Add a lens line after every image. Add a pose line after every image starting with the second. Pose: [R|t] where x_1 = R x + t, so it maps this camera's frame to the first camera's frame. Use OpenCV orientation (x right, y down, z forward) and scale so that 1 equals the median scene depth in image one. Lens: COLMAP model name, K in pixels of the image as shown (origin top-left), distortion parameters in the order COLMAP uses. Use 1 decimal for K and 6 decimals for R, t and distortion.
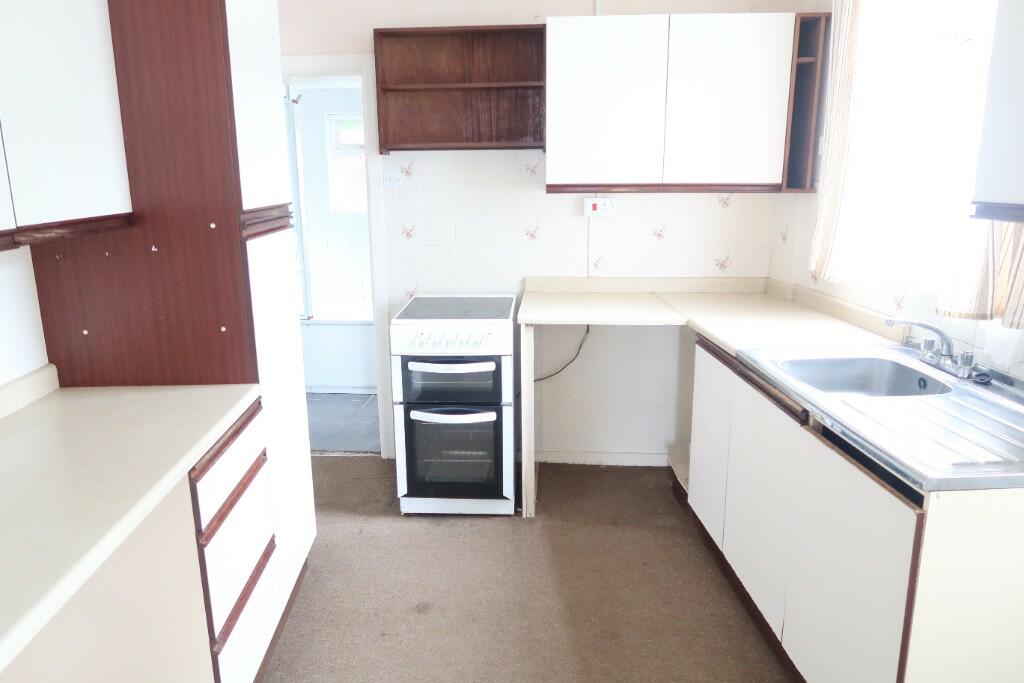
lens RADIAL K [[702.6, 0, 508.8], [0, 702.6, 330.2], [0, 0, 1]] dist [-0.032793, 0.010544]
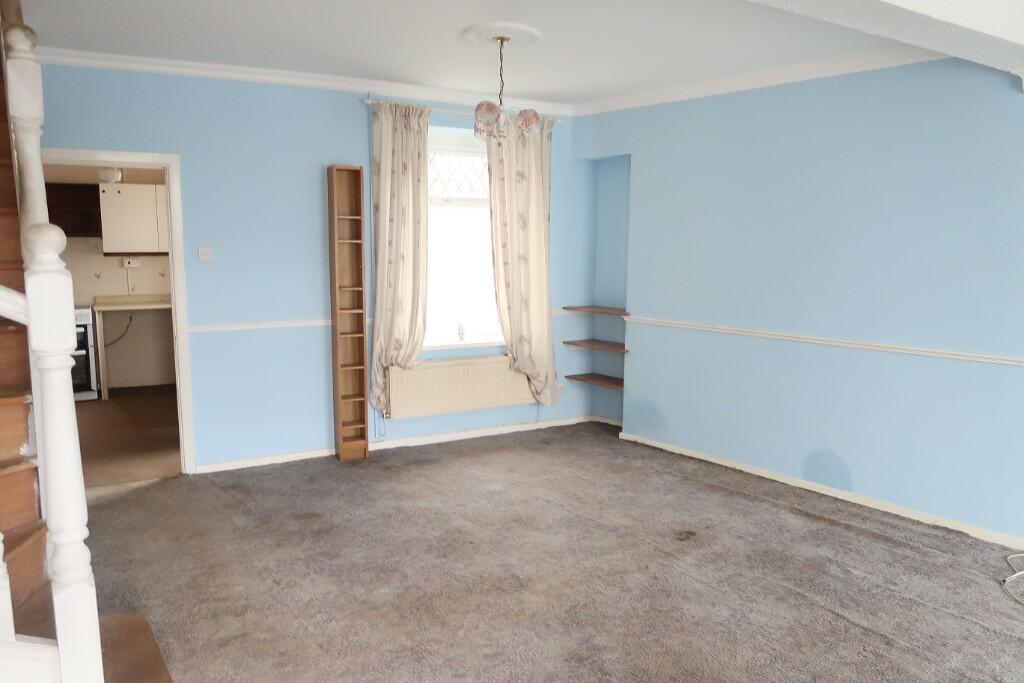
lens RADIAL K [[702.6, 0, 508.8], [0, 702.6, 330.2], [0, 0, 1]] dist [-0.032793, 0.010544]
pose [[0.840939, -0.058062, 0.538006, -0.072767], [0.108905, 0.992043, -0.063164, 0.340997], [-0.530058, 0.111709, 0.840571, -1.635847]]
